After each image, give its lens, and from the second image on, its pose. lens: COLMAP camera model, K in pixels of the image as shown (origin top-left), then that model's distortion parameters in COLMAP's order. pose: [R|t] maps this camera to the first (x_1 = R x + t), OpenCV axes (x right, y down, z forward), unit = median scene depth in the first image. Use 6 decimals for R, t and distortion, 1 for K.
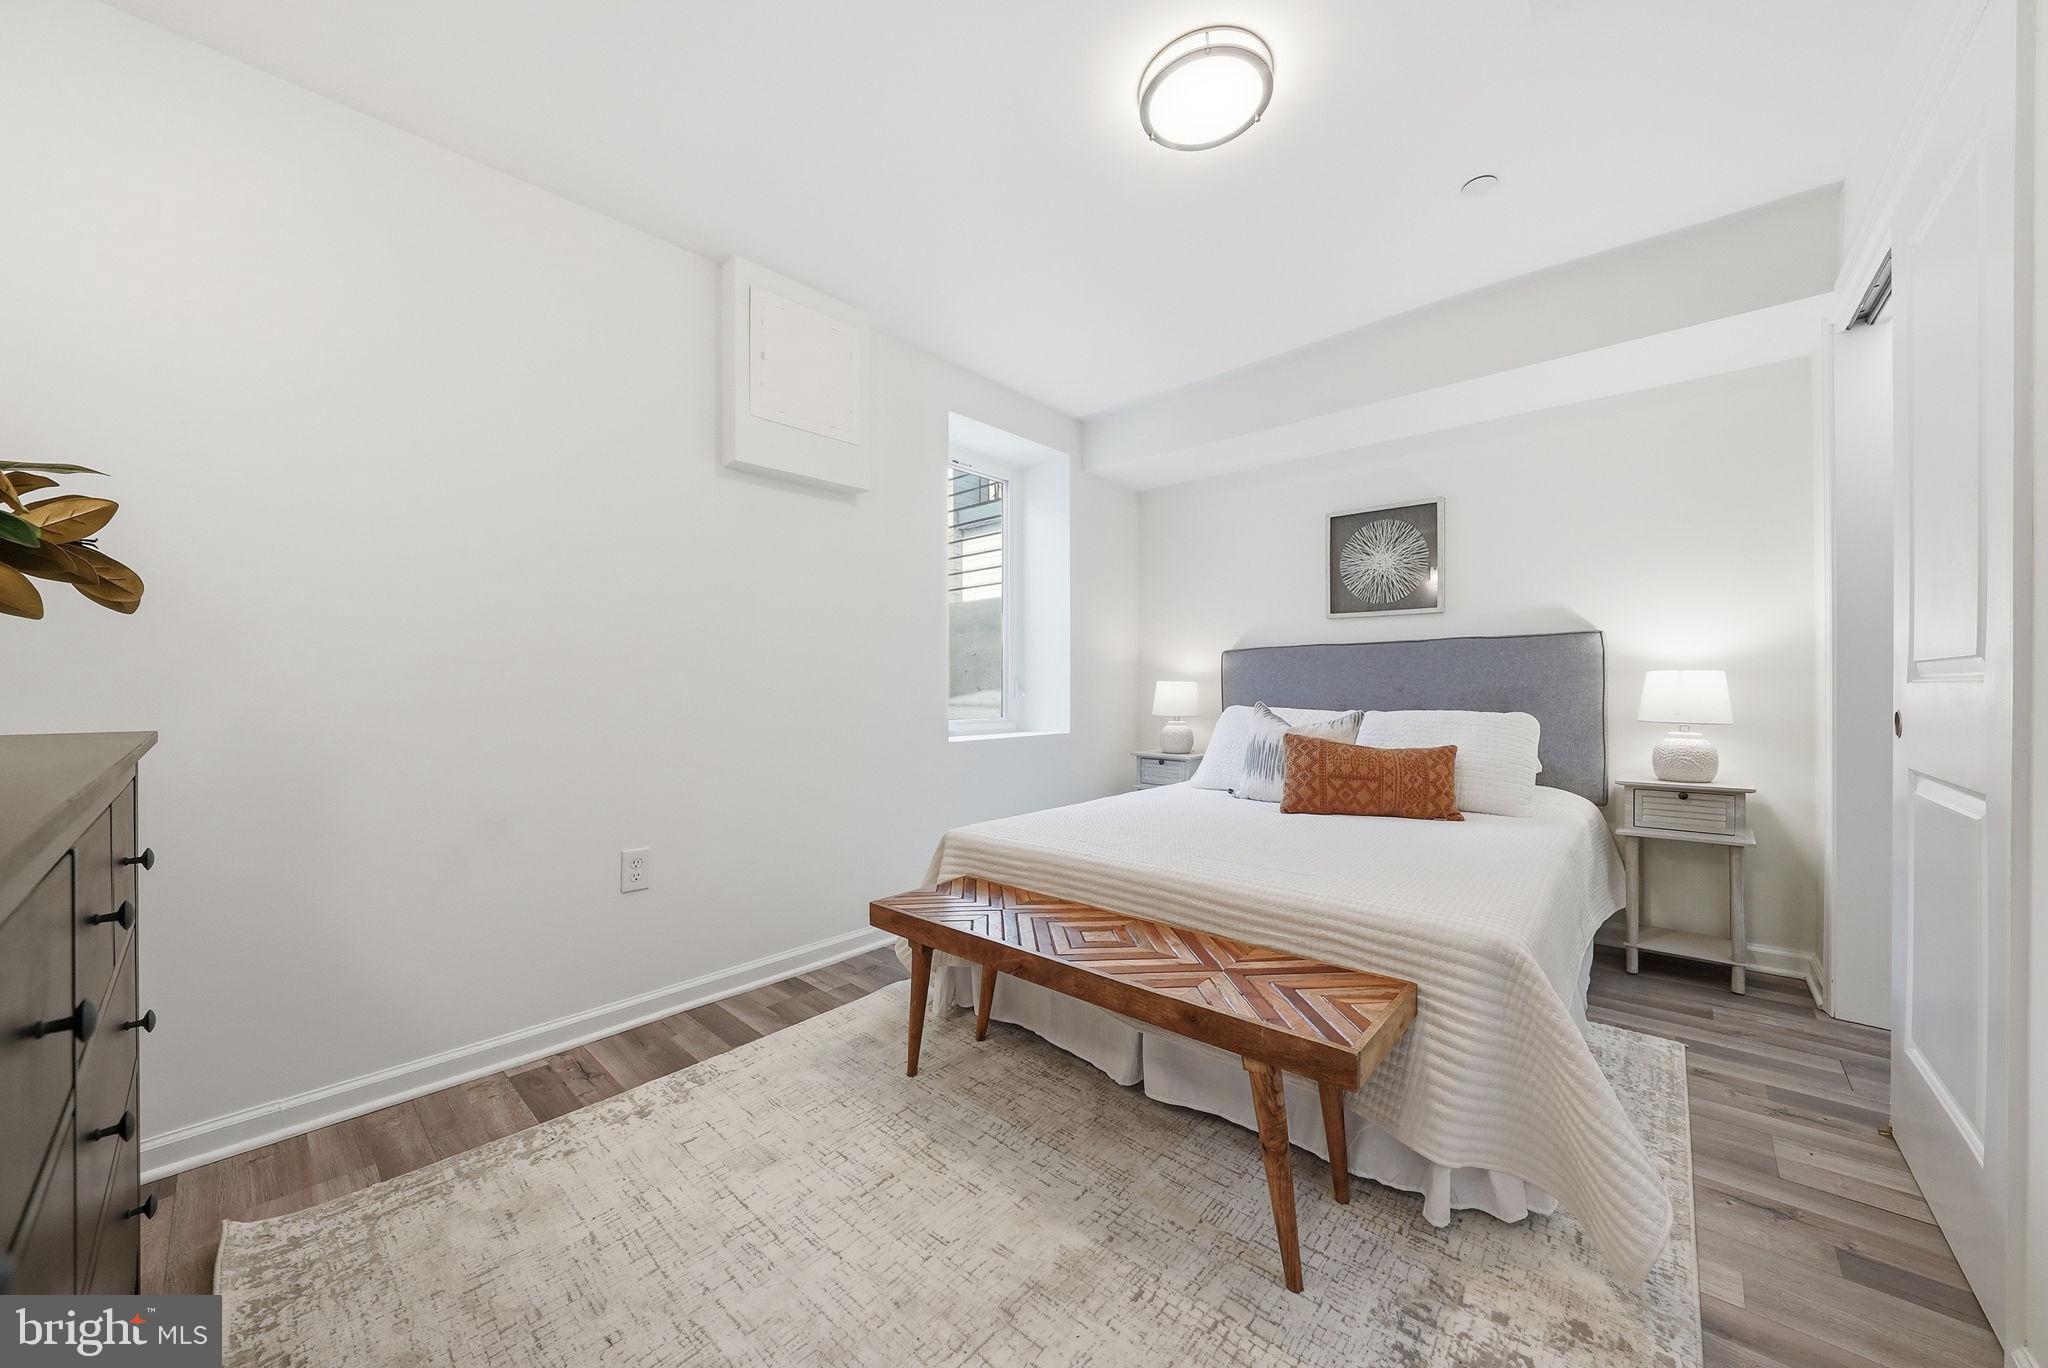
lens RADIAL K [[711.3, 0, 1006.2], [0, 711.3, 681.9], [0, 0, 1]] dist [-0.027645, 0.004163]
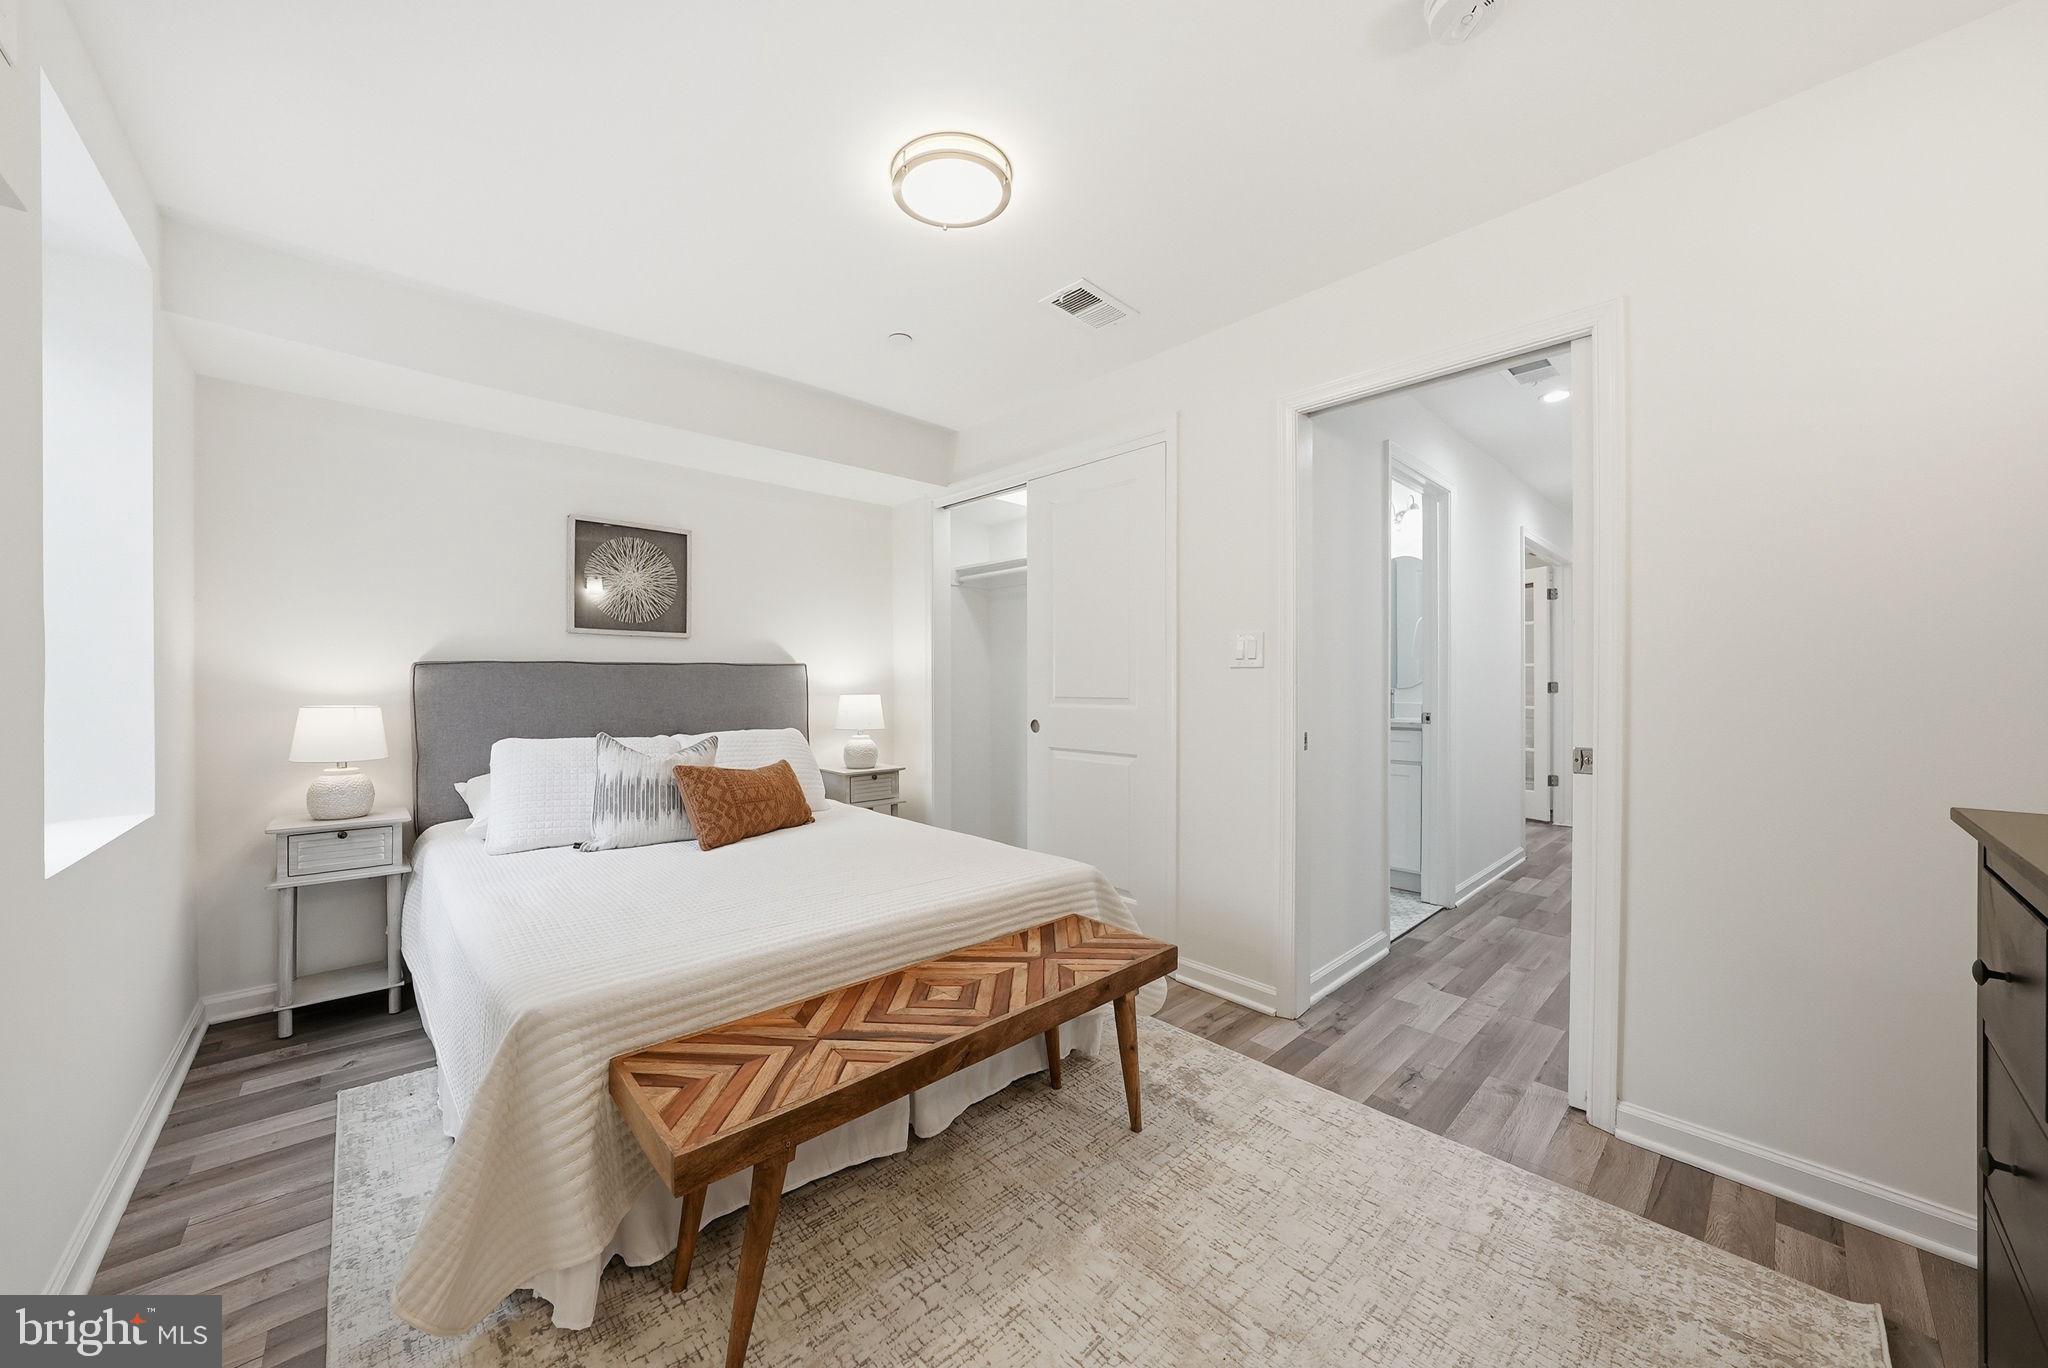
lens RADIAL K [[711.3, 0, 1004.5], [0, 711.3, 687.7], [0, 0, 1]] dist [-0.027645, 0.004163]
pose [[0.113651, -0.003579, 0.993514, -0.688079], [-0.003954, 0.999984, 0.004054, -0.050793], [-0.993513, -0.004389, 0.113635, 0.687606]]
